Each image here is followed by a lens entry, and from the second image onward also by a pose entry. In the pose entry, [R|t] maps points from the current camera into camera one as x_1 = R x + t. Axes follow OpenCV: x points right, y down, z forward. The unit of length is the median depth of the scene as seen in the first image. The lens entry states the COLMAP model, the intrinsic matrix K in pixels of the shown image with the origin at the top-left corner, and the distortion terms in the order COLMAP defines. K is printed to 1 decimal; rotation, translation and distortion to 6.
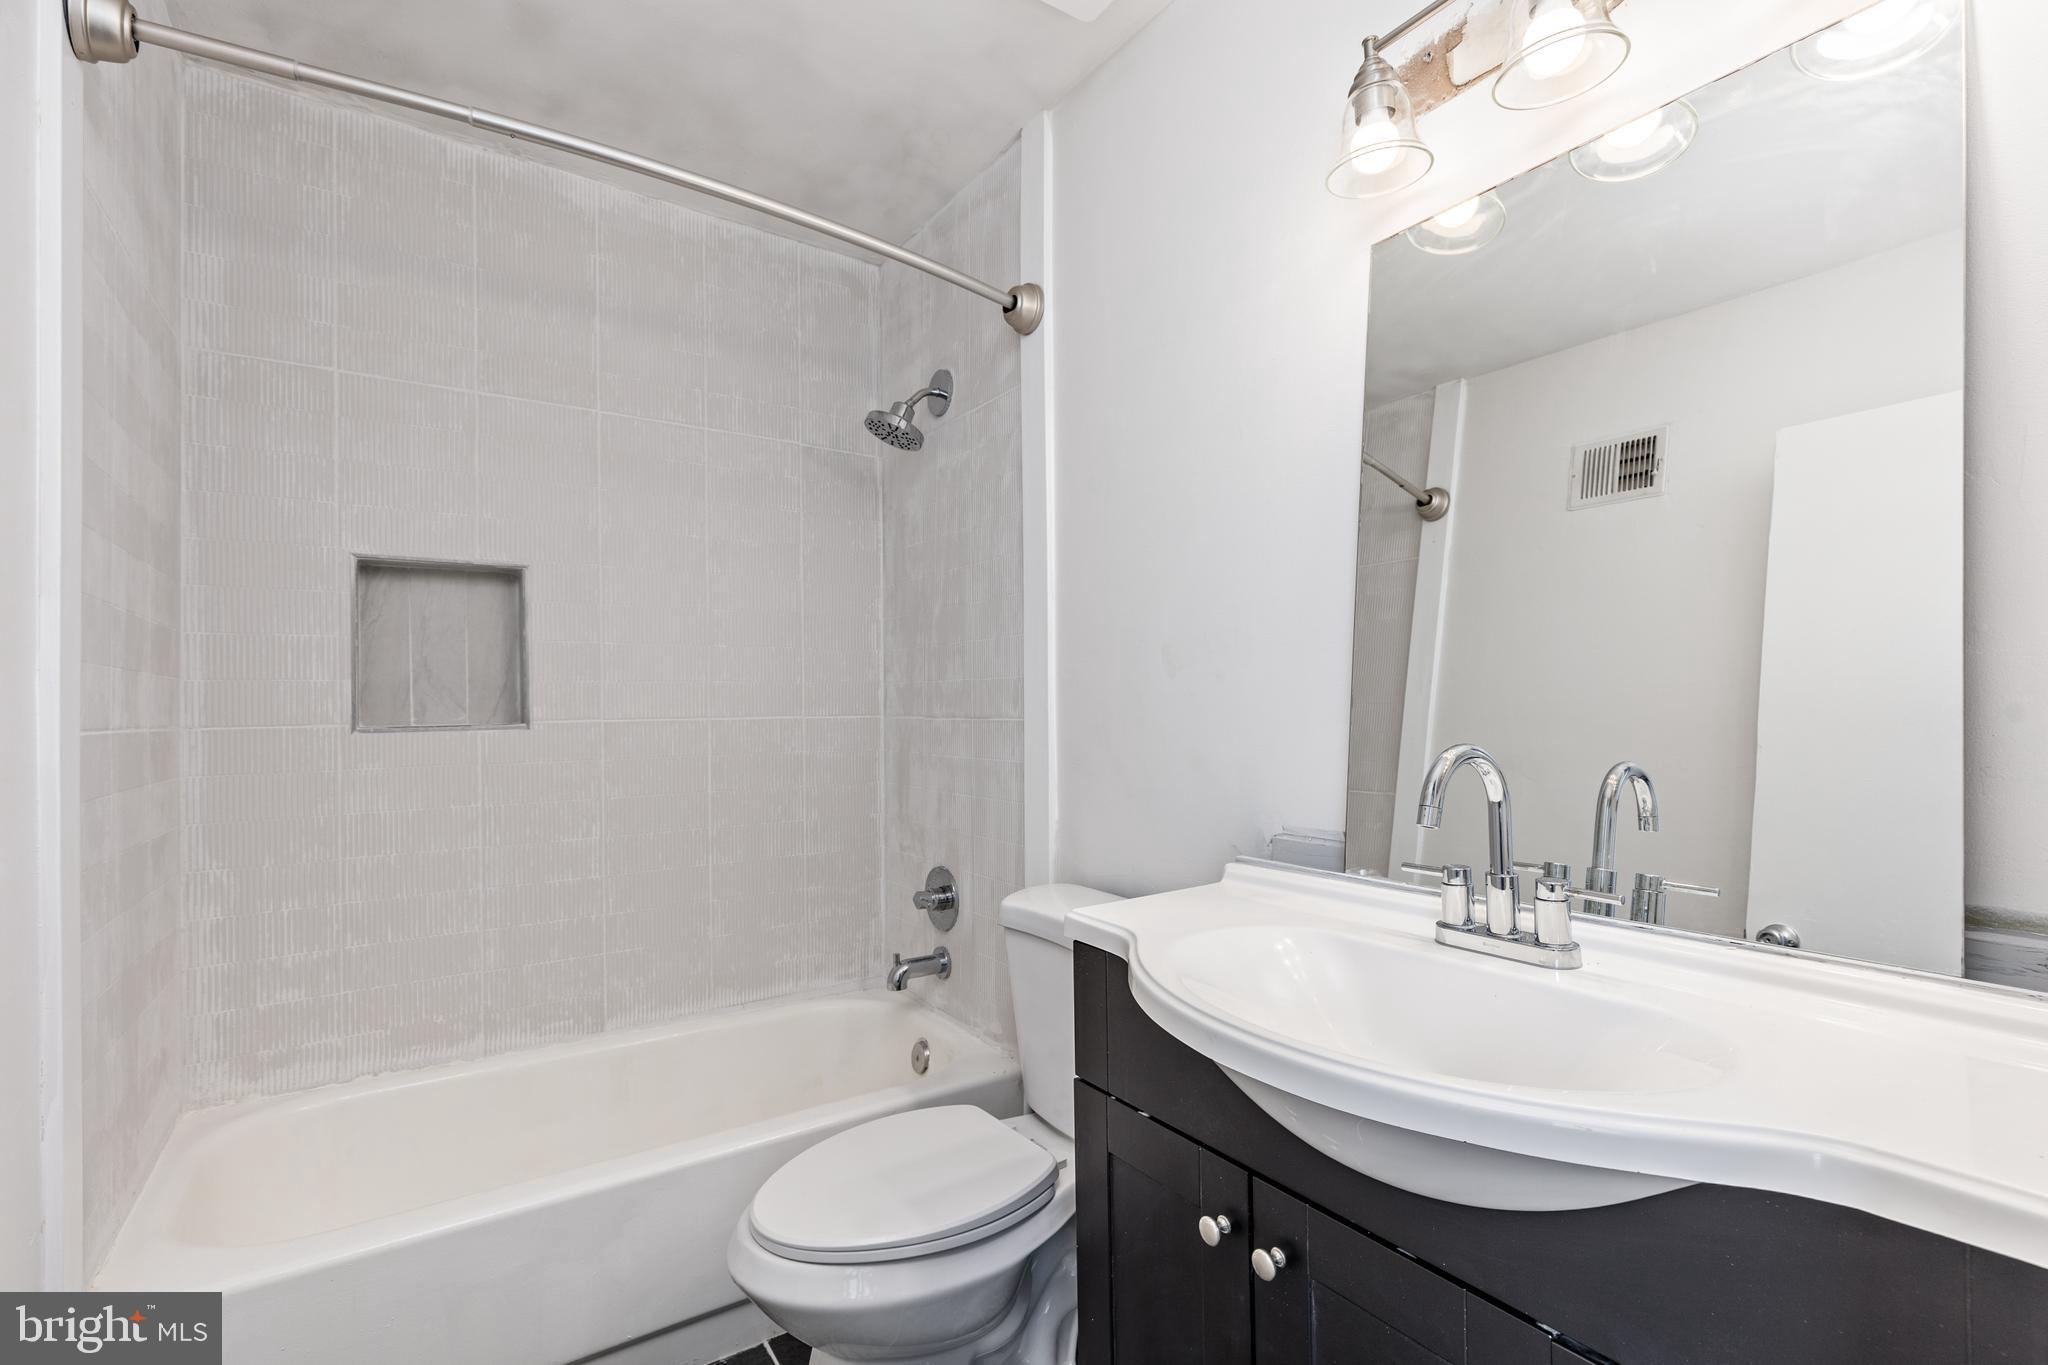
lens RADIAL K [[919.7, 0, 1024.4], [0, 919.7, 690.6], [0, 0, 1]] dist [0.010581, -0.002130]
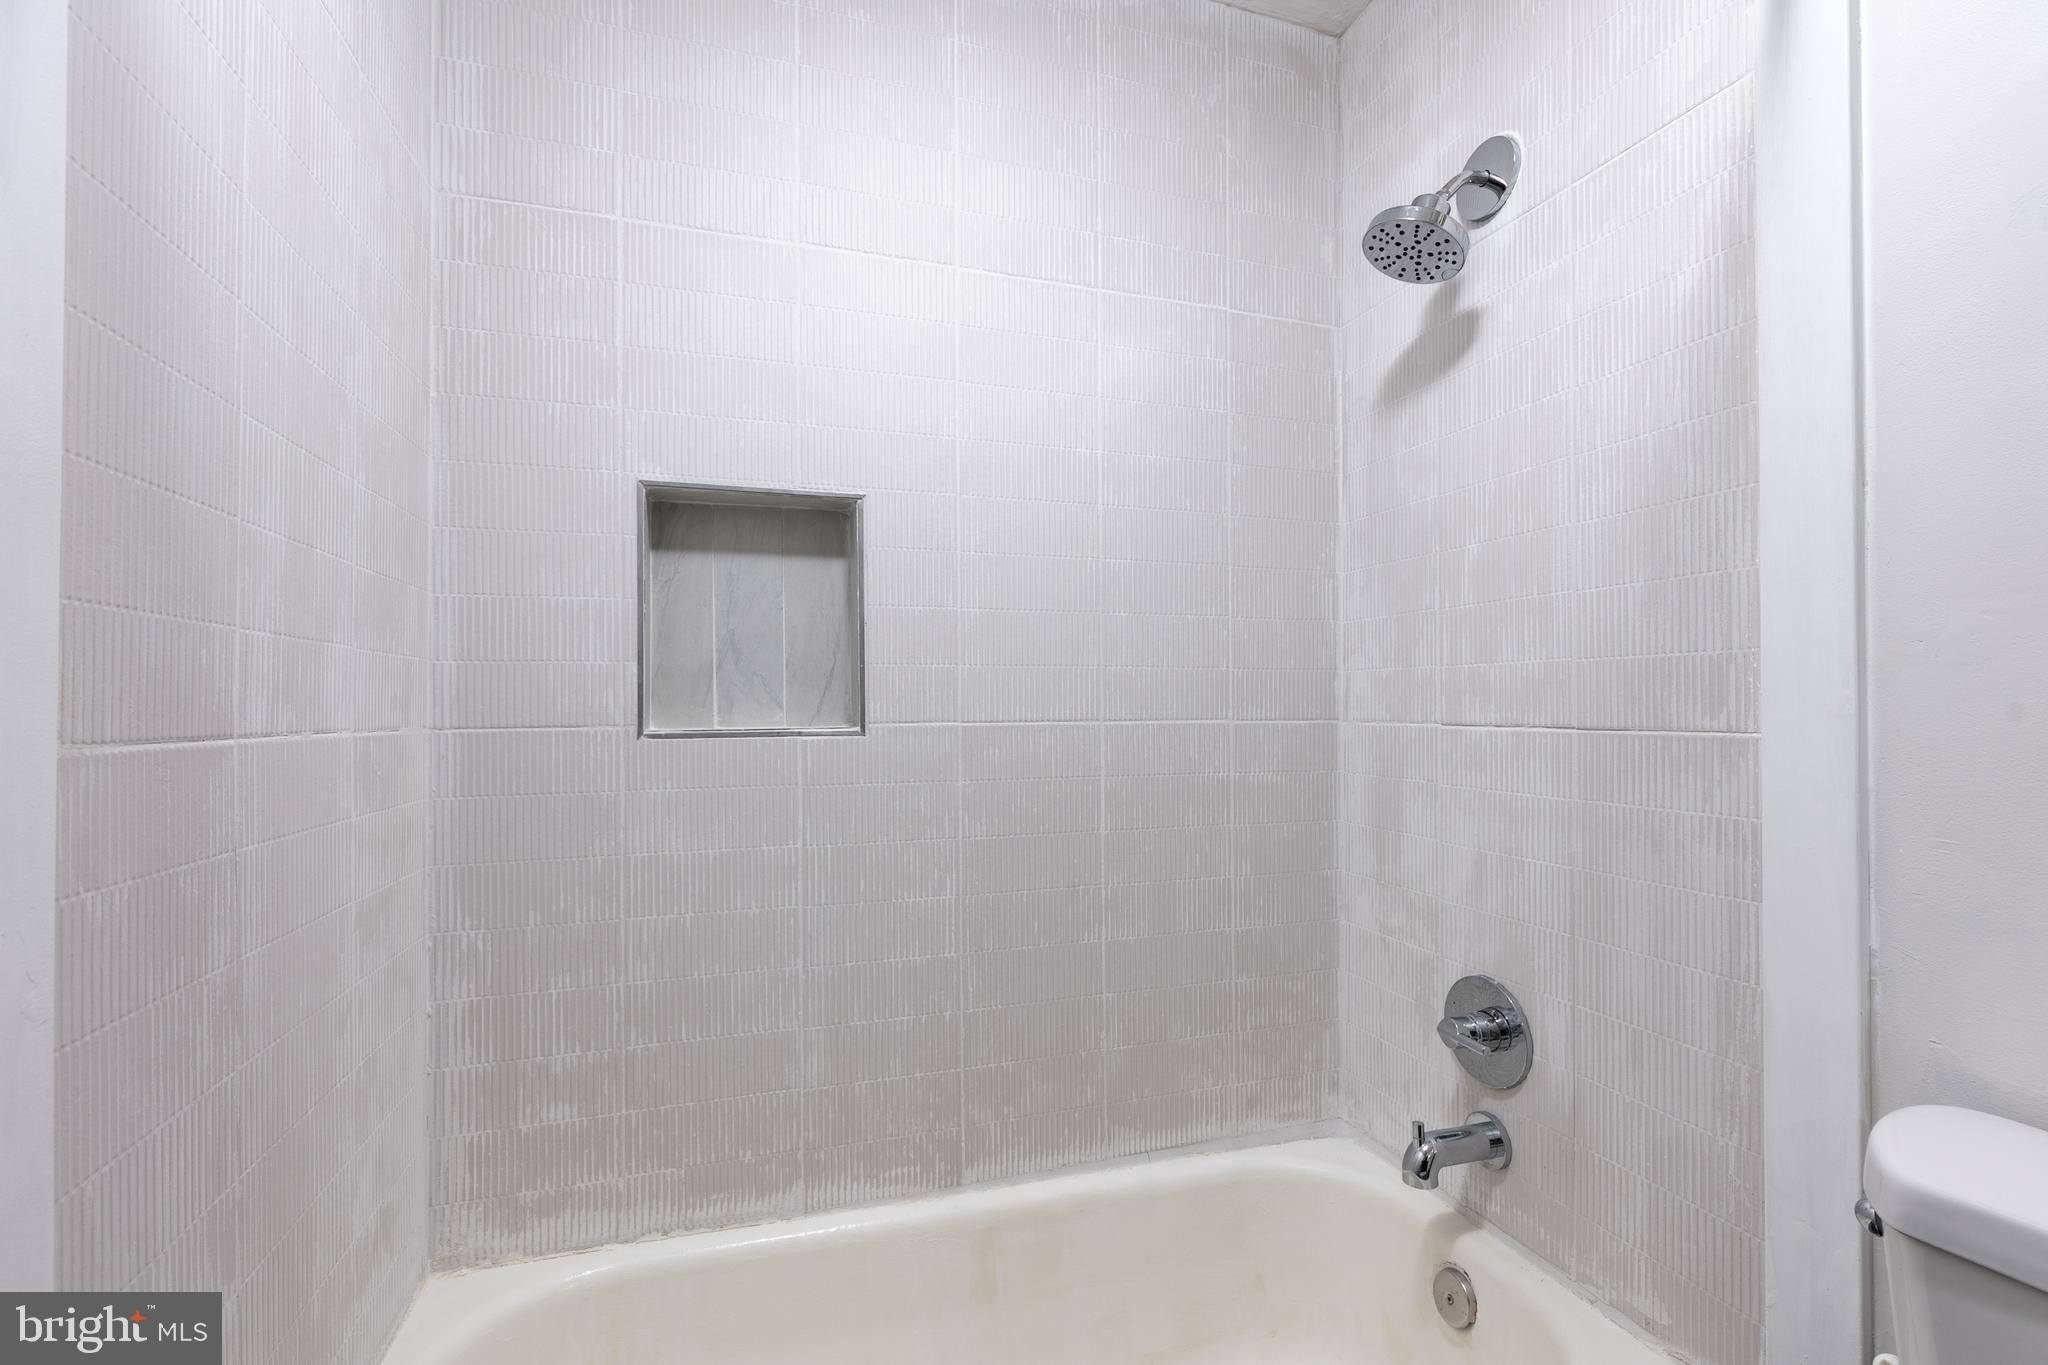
lens RADIAL K [[919.7, 0, 1026.1], [0, 919.7, 689.4], [0, 0, 1]] dist [0.010581, -0.002130]
pose [[0.959815, 0.002572, -0.280623, -0.236152], [-0.003130, 0.999994, -0.001539, 0.008452], [0.280618, 0.002356, 0.959817, 0.388988]]
